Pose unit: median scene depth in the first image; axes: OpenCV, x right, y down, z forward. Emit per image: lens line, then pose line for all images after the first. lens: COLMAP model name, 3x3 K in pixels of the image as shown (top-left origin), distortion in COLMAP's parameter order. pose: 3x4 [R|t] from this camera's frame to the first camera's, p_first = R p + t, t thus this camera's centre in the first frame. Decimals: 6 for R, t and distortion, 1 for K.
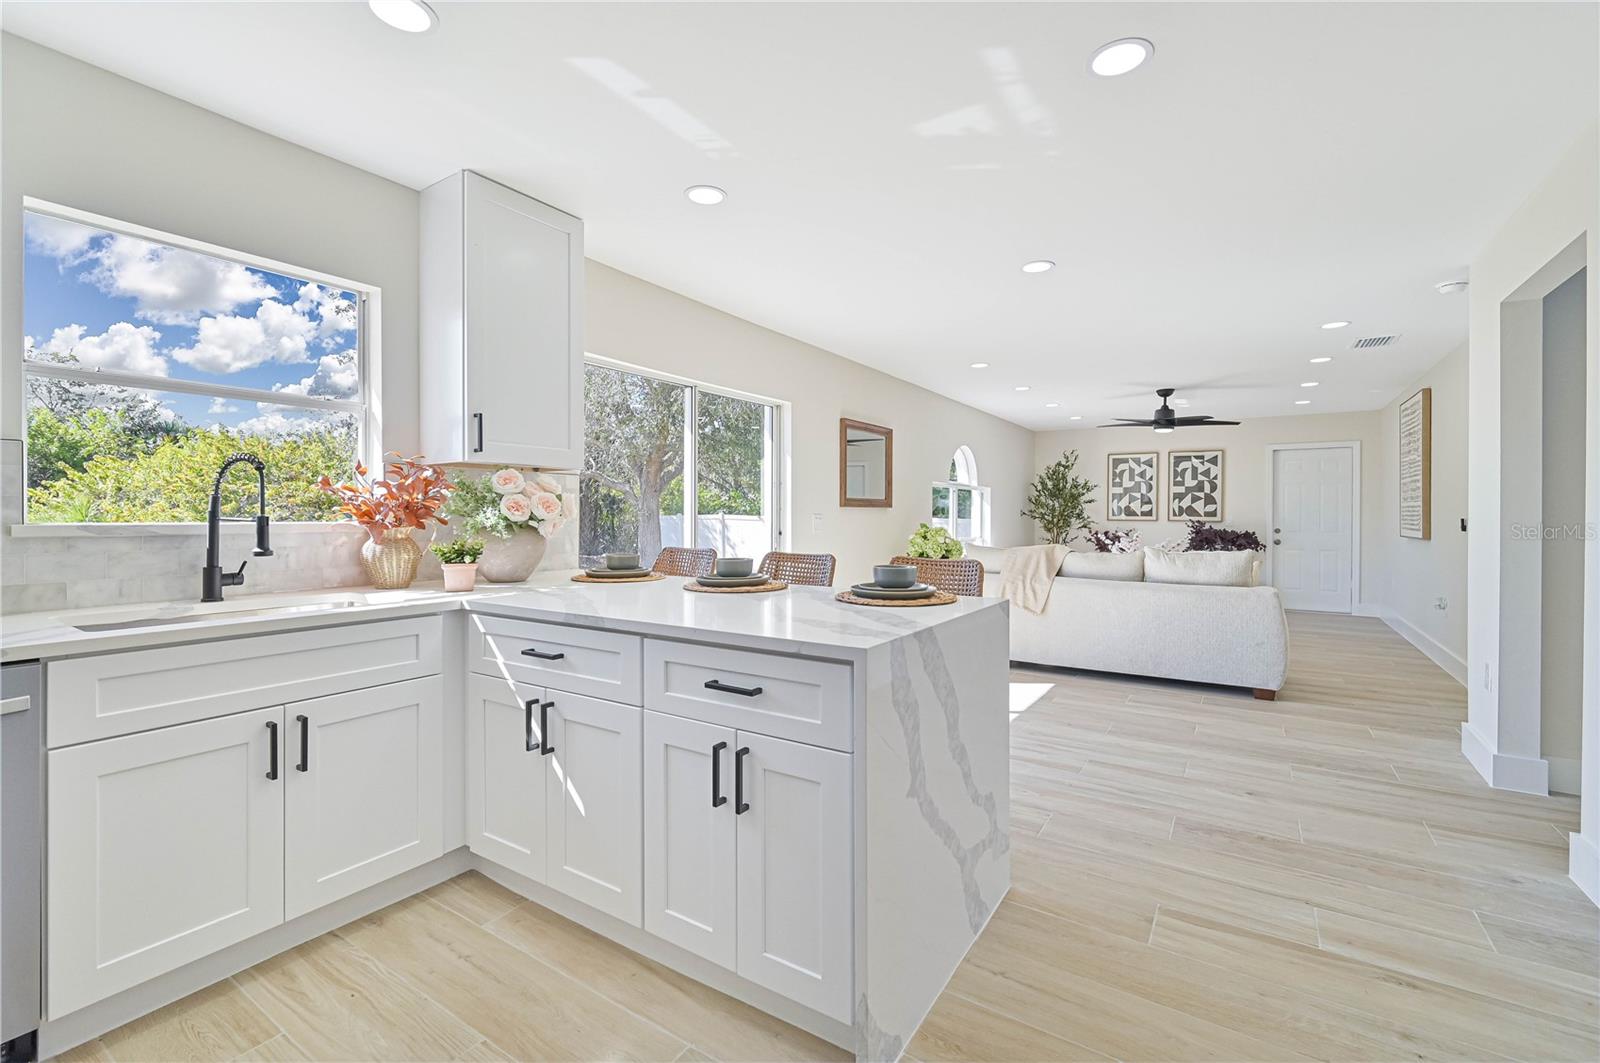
lens RADIAL K [[677.5, 0, 834.2], [0, 677.5, 514.6], [0, 0, 1]] dist [0.003075, 0.000695]
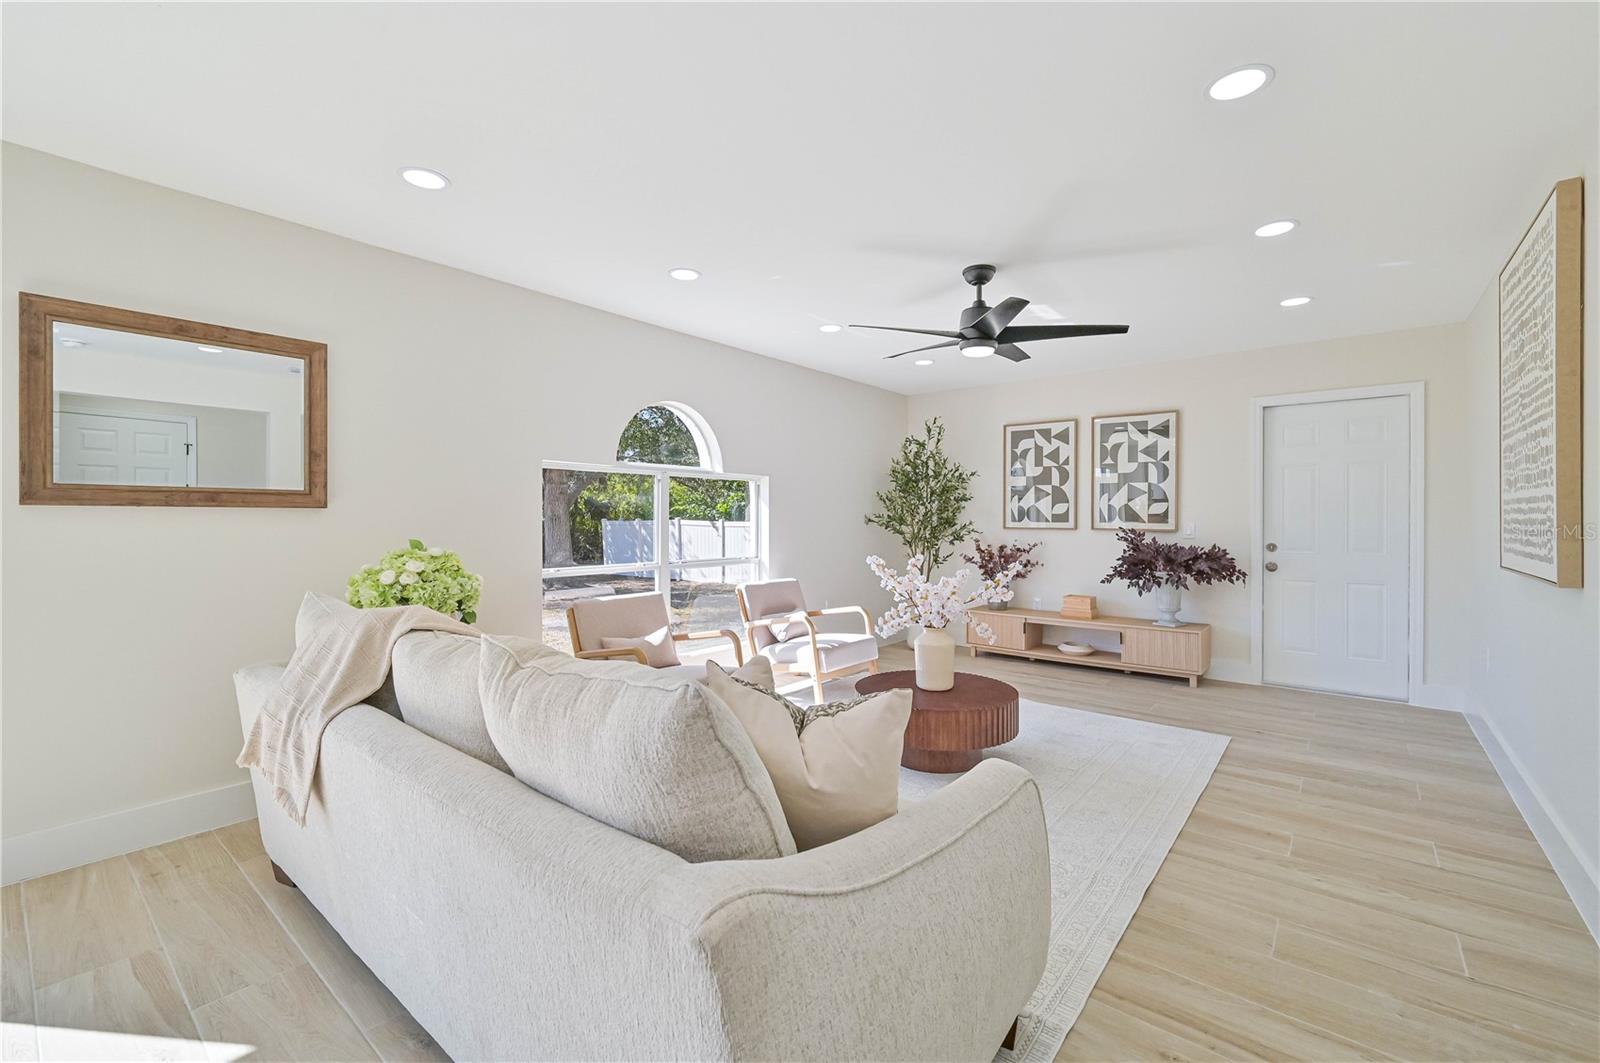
lens RADIAL K [[677.5, 0, 817.1], [0, 677.5, 520.1], [0, 0, 1]] dist [0.003075, 0.000695]
pose [[0.994317, -0.002200, -0.106442, 0.316906], [0.002306, 0.999997, 0.000880, -0.000514], [0.106439, -0.001120, 0.994319, 0.370278]]
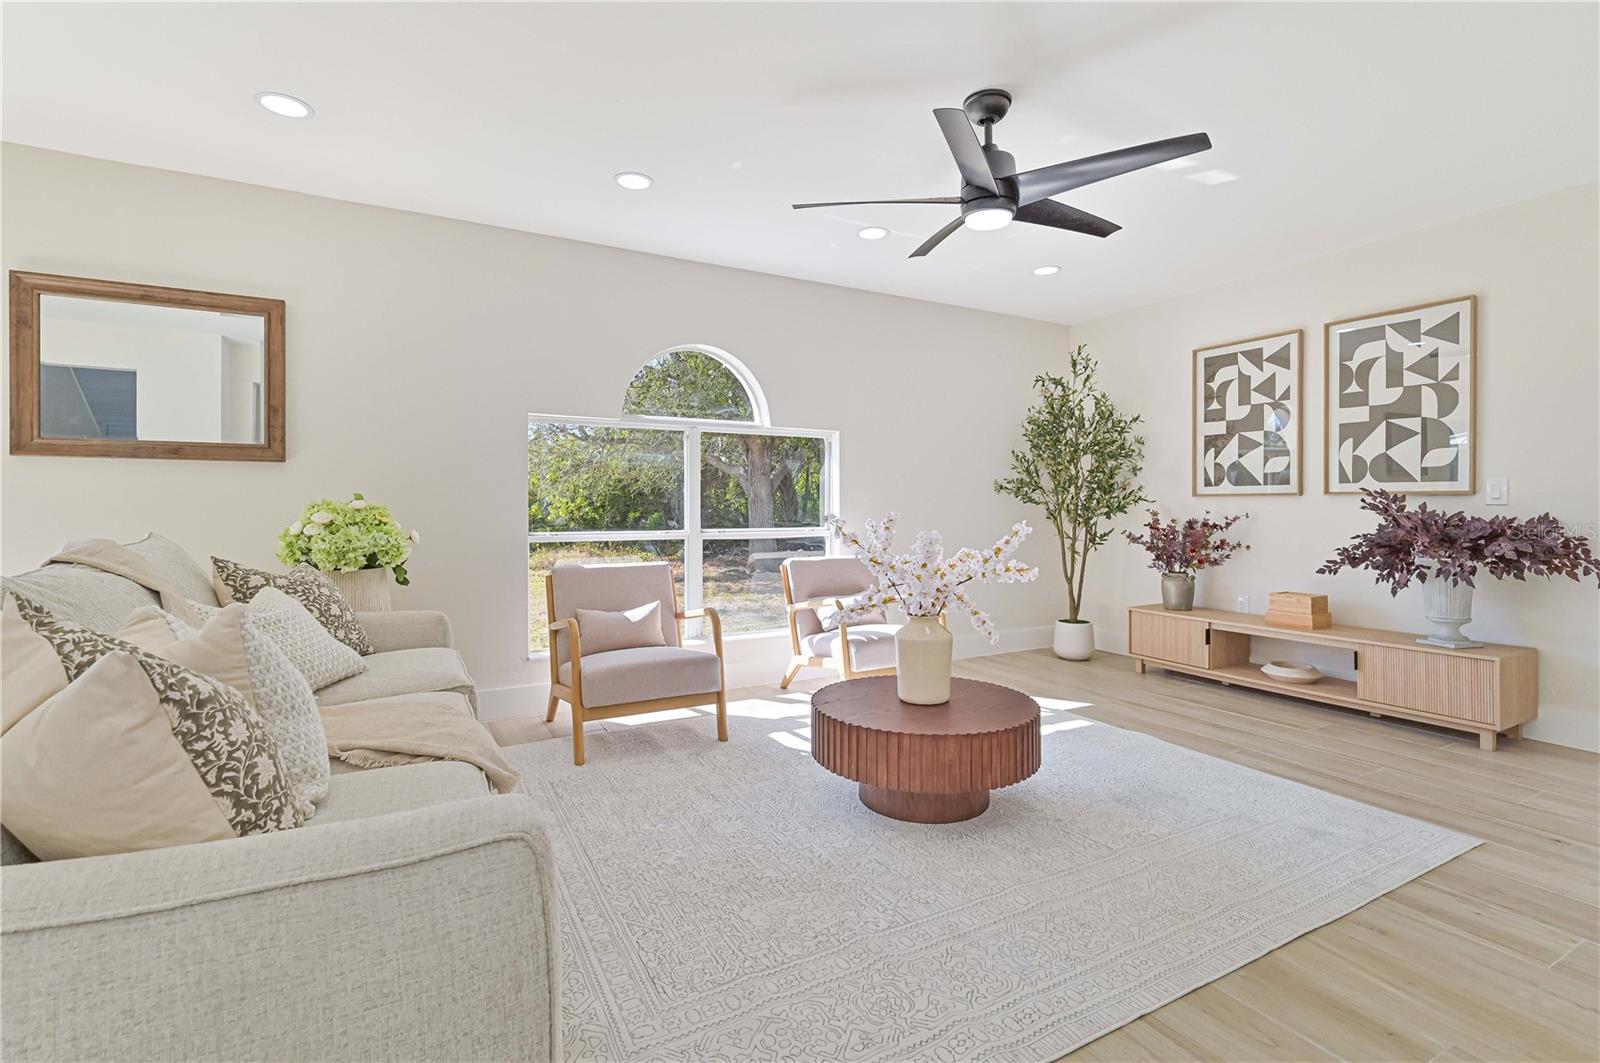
lens RADIAL K [[741.8, 0, 800.7], [0, 741.8, 508.4], [0, 0, 1]] dist [0.000195, -0.000421]
pose [[0.877788, -0.004171, -0.479031, 0.438560], [0.004148, 0.999991, -0.001106, 0.017167], [0.479031, -0.001016, 0.877797, 0.469964]]
